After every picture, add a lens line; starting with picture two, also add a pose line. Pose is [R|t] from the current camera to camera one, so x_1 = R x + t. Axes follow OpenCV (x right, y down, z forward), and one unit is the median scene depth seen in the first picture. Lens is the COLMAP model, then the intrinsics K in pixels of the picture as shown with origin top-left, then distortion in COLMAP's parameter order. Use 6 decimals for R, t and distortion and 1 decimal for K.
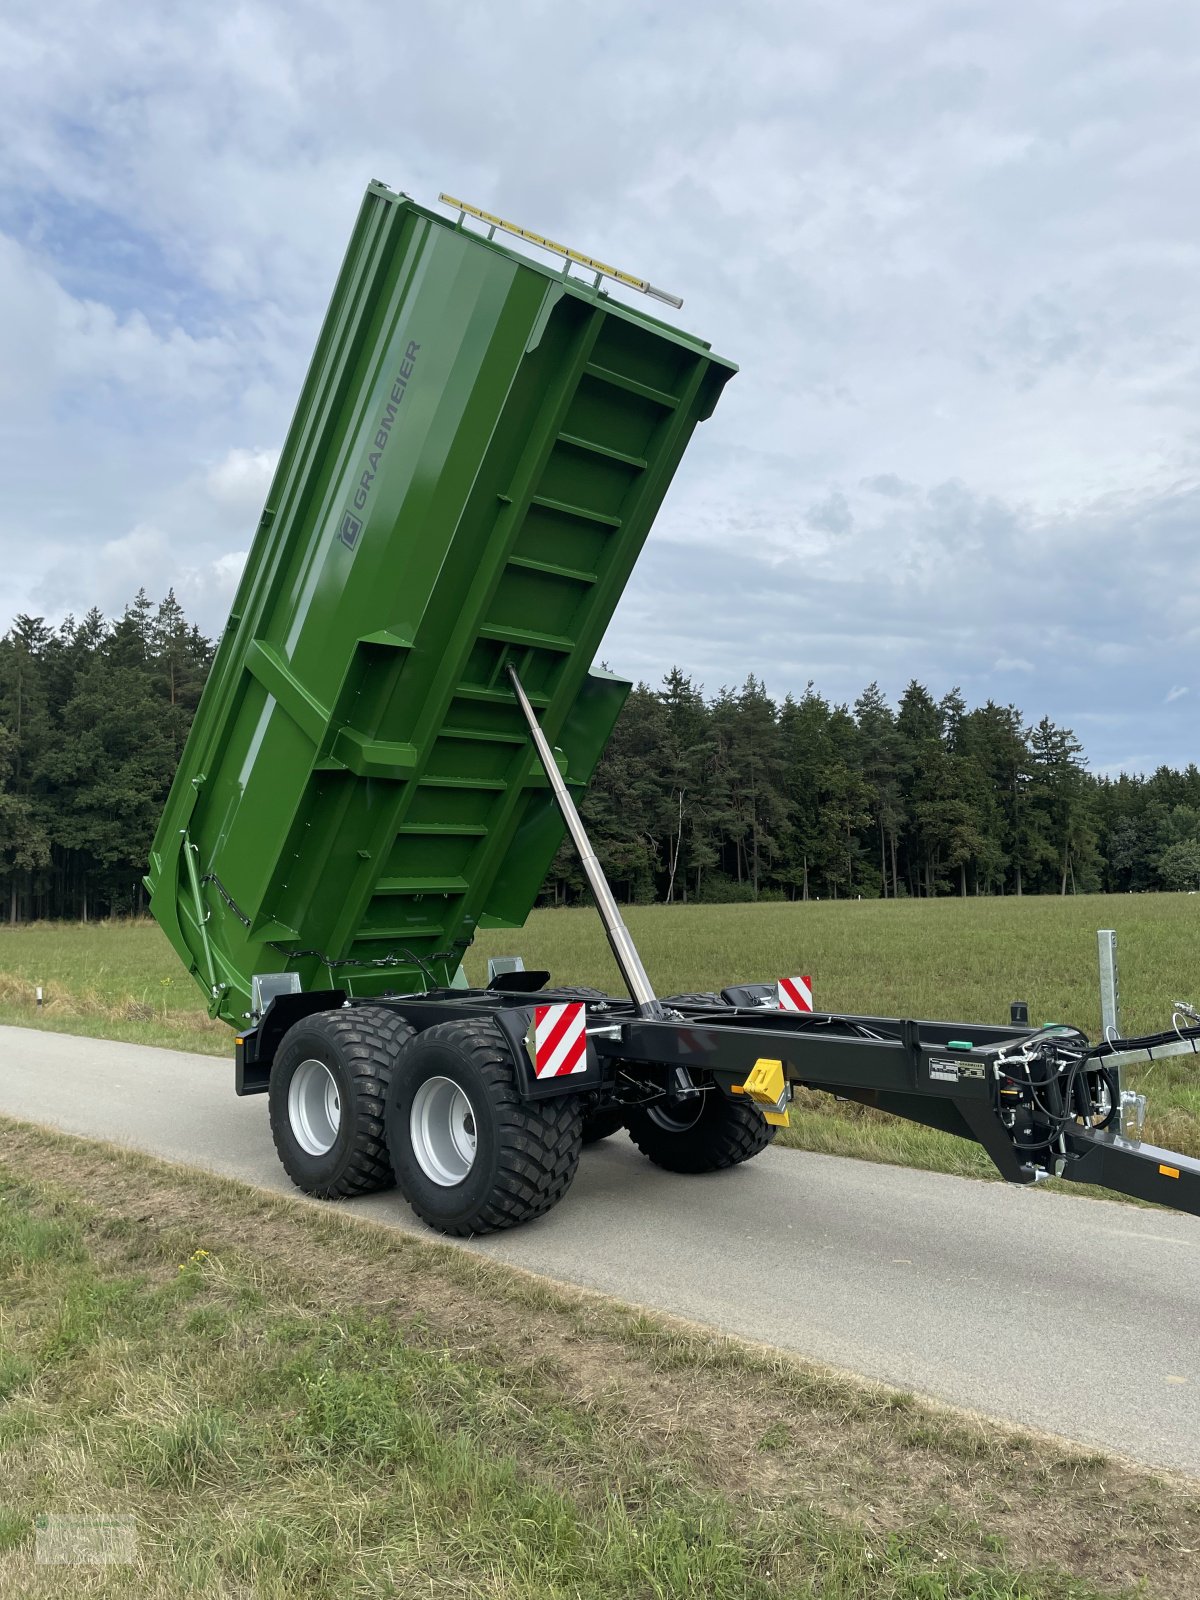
lens RADIAL K [[1309.6, 0, 579.6], [0, 1309.6, 778.2], [0, 0, 1]] dist [0.068468, -0.135750]
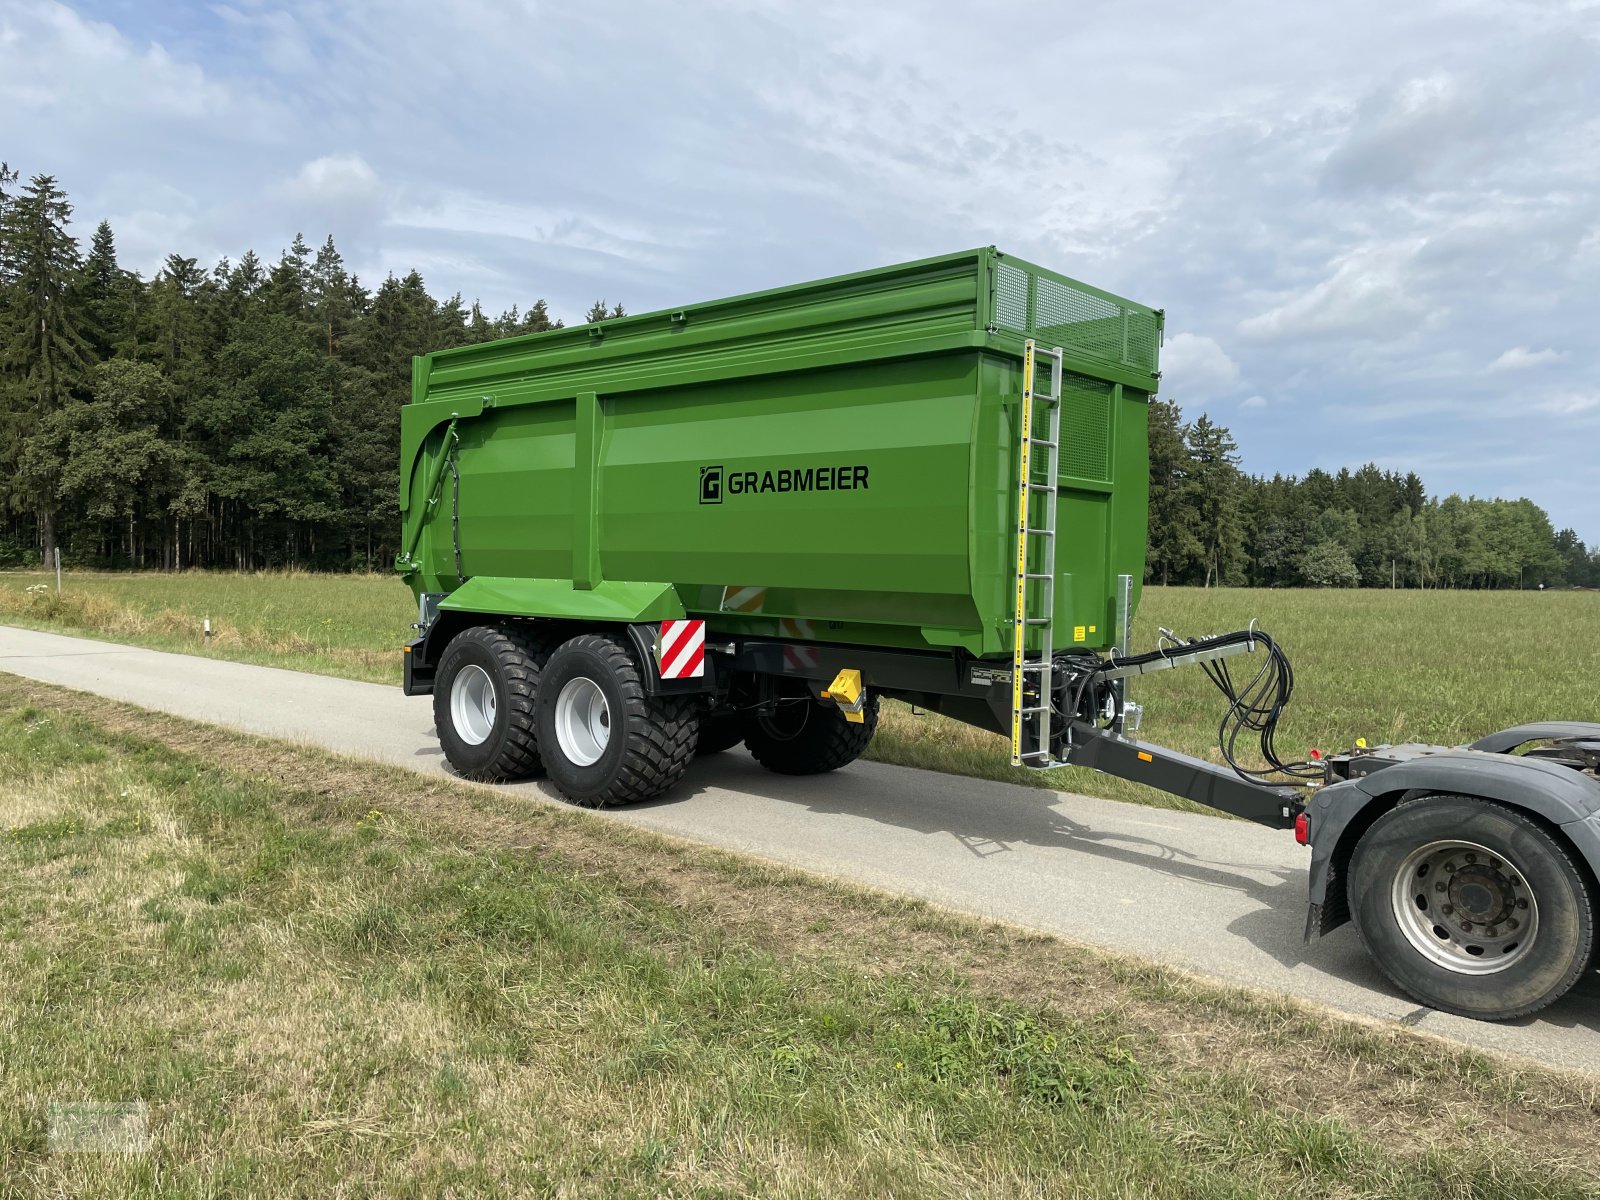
lens RADIAL K [[1309.6, 0, 800.0], [0, 1309.6, 600.0], [0, 0, 1]] dist [0.068468, -0.135750]
pose [[0.997938, 0.043313, 0.047366, 0.028339], [-0.048225, 0.992980, 0.108005, 0.016934], [-0.042356, -0.110067, 0.993021, -0.157985]]
